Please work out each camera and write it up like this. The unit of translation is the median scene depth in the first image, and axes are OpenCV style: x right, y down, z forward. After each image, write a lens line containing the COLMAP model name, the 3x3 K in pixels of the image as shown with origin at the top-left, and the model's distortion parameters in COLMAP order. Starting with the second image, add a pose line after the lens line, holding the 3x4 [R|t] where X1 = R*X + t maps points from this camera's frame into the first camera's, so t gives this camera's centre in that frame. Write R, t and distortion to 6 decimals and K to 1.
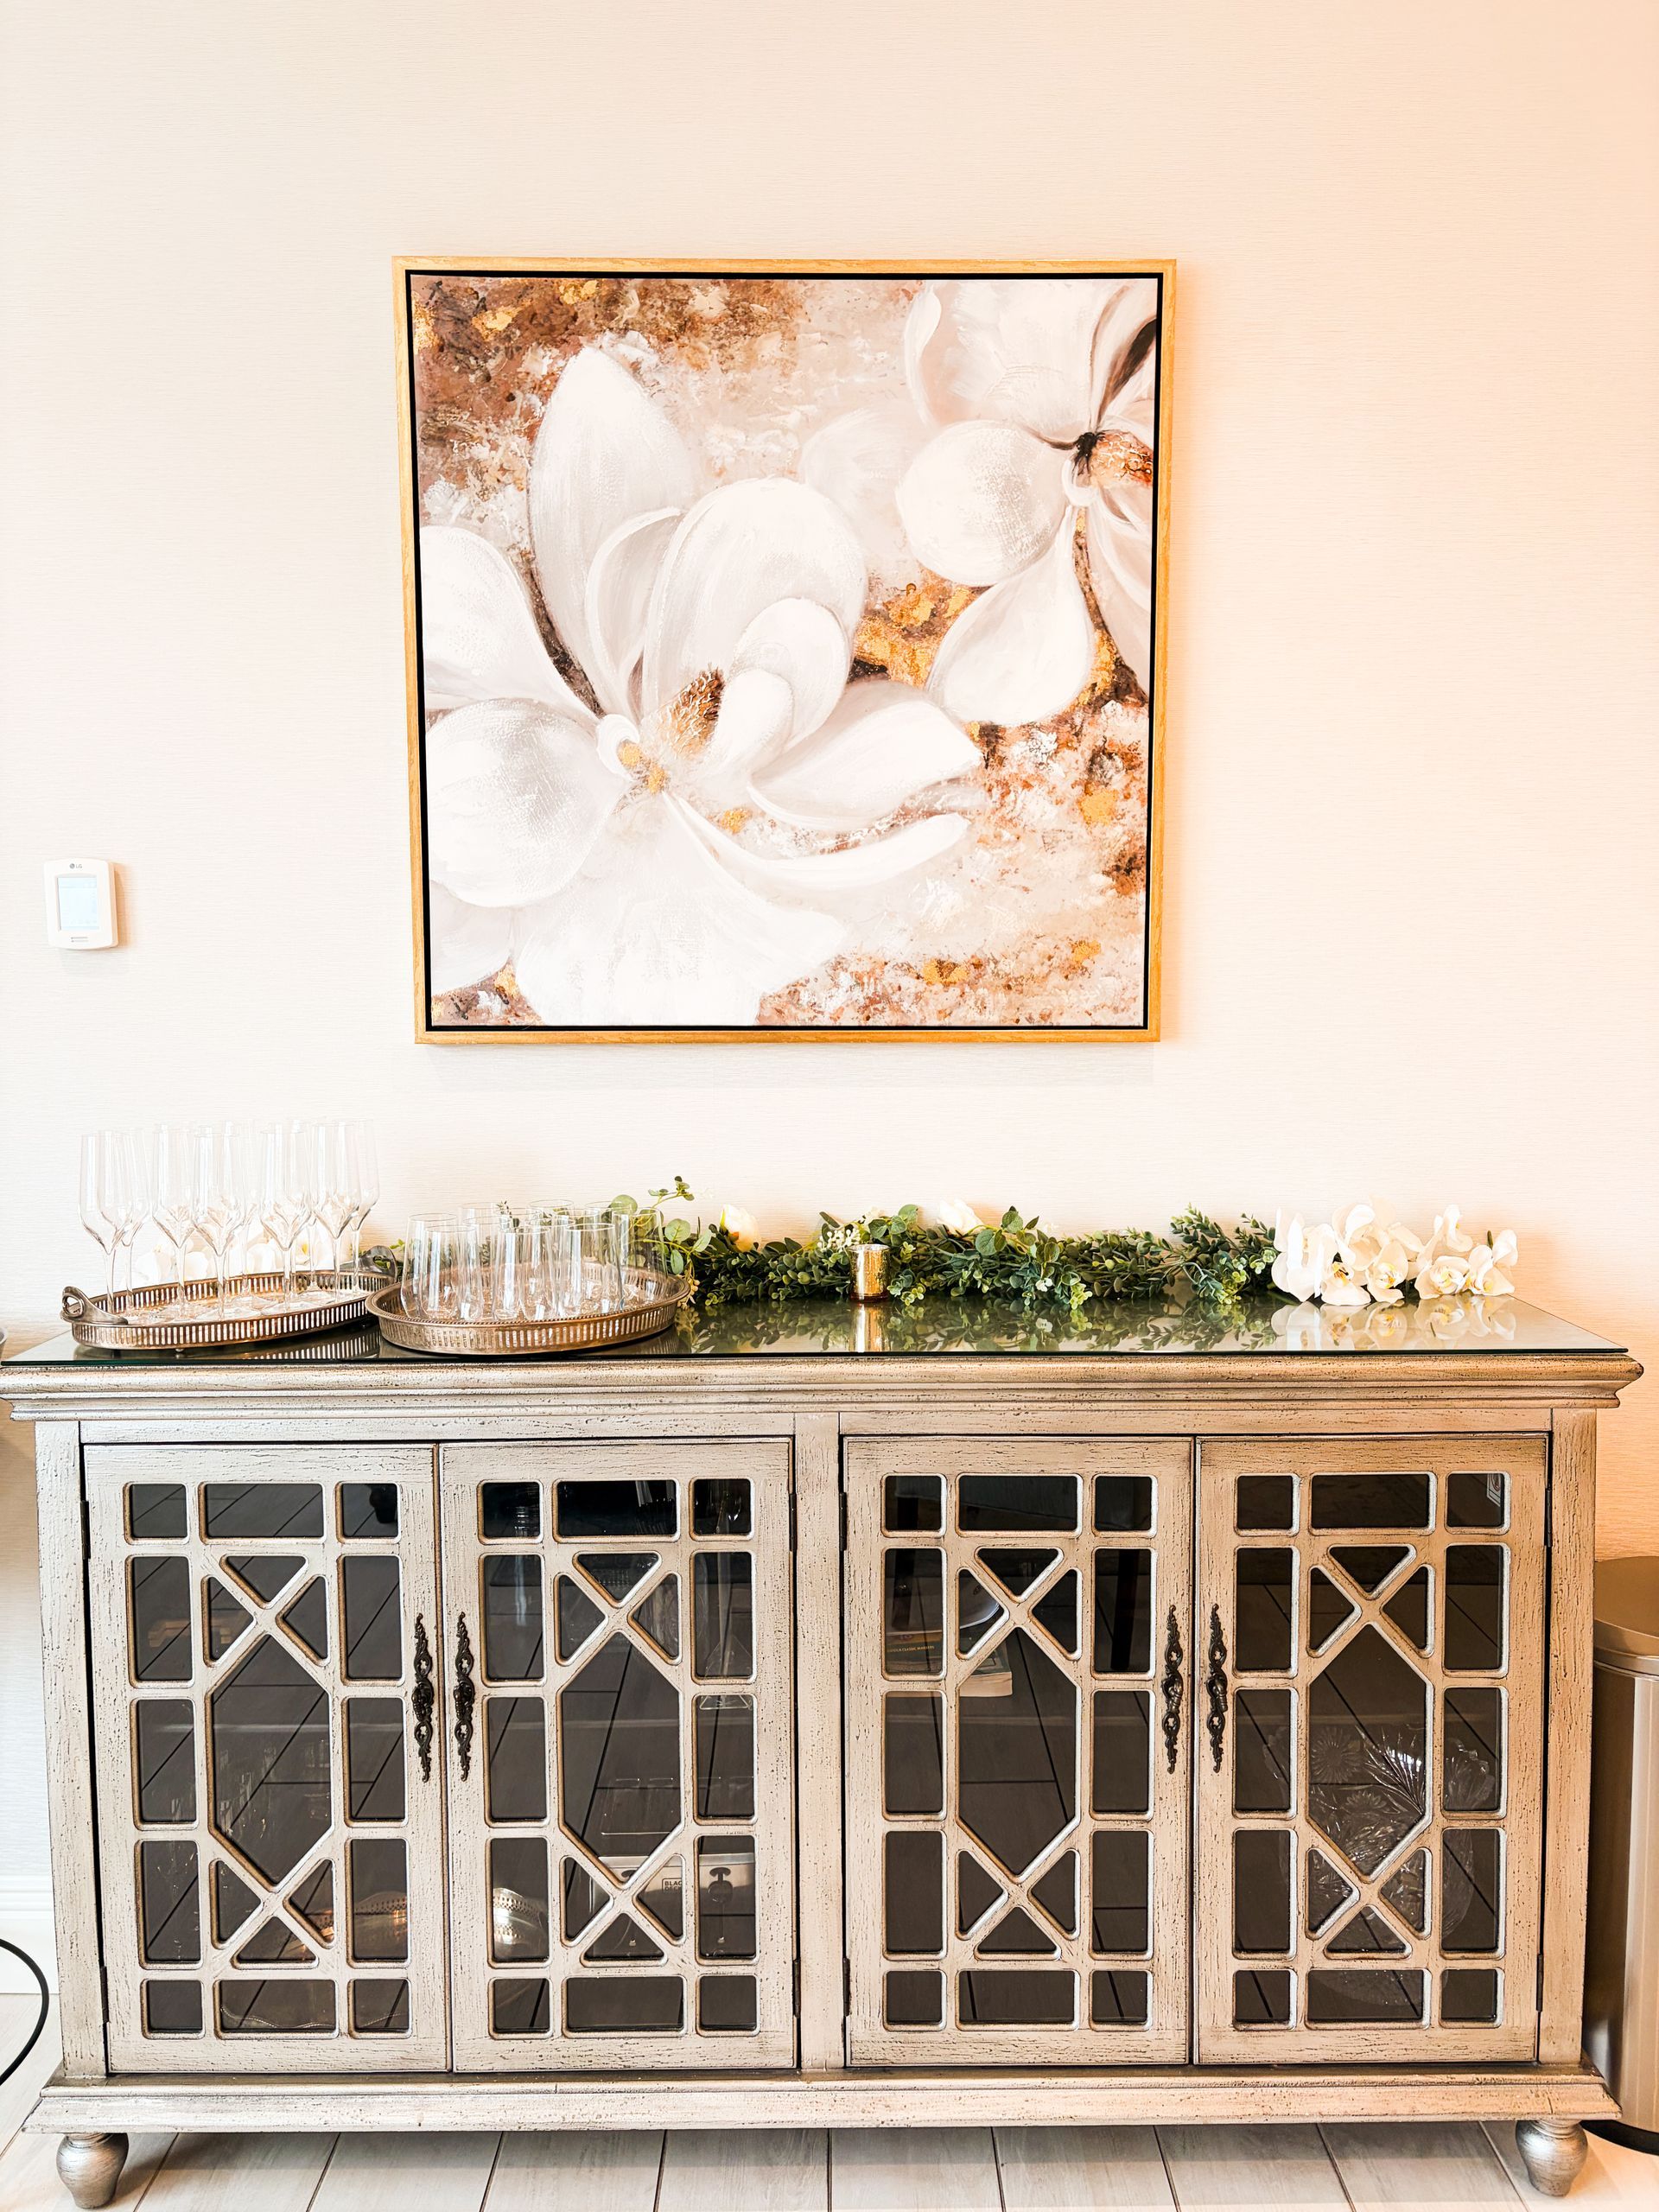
lens RADIAL K [[1625.8, 0, 838.3], [0, 1625.8, 1160.5], [0, 0, 1]] dist [-0.004957, 0.000395]
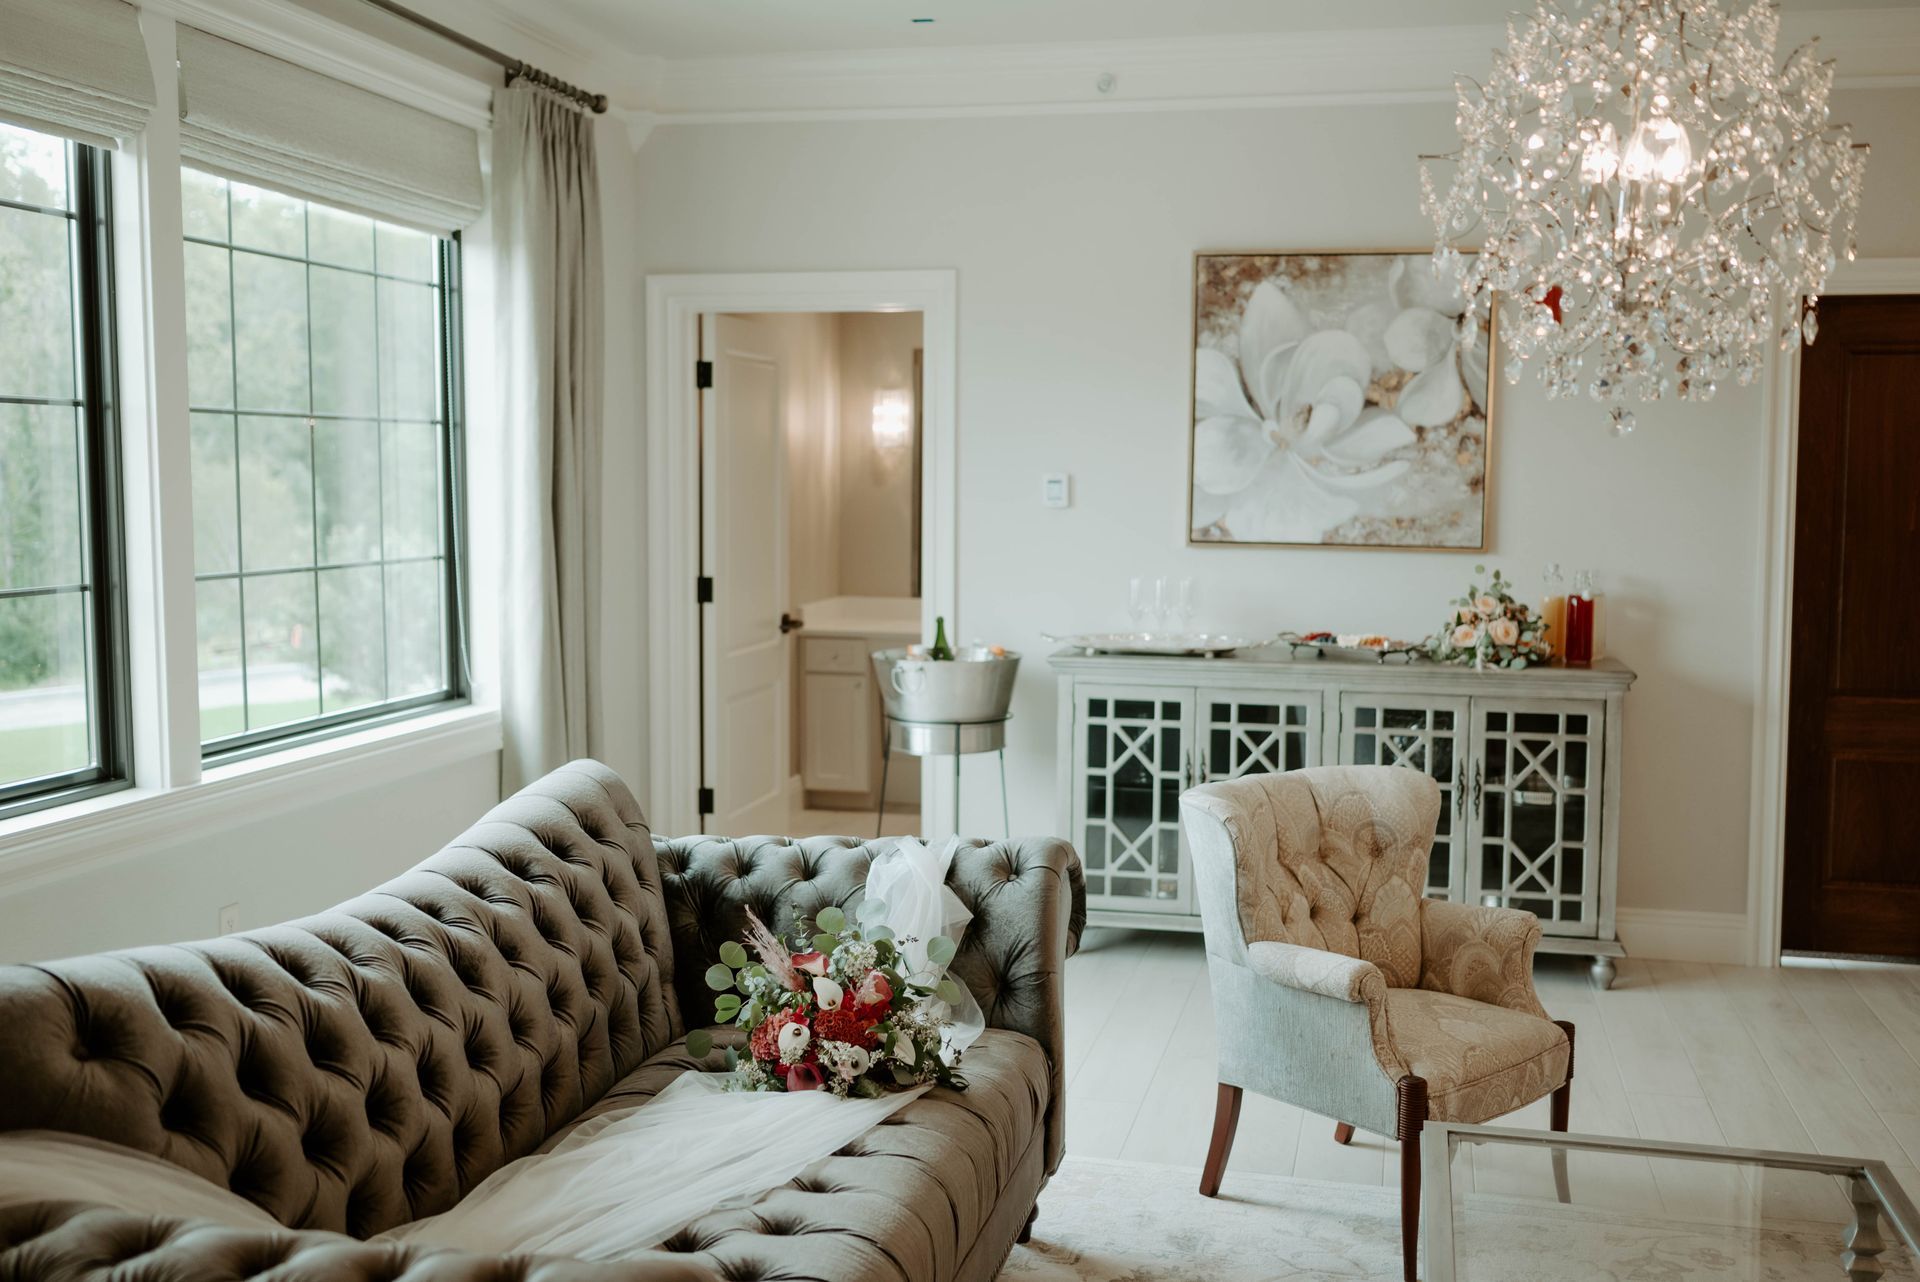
lens RADIAL K [[1837.4, 0, 960.0], [0, 1837.4, 641.0], [0, 0, 1]] dist [0.012015, 0.002089]
pose [[0.958745, 0.037872, -0.281734, 0.228053], [-0.042224, 0.999064, -0.009390, 0.122183], [0.281115, 0.020899, 0.959446, -1.941162]]
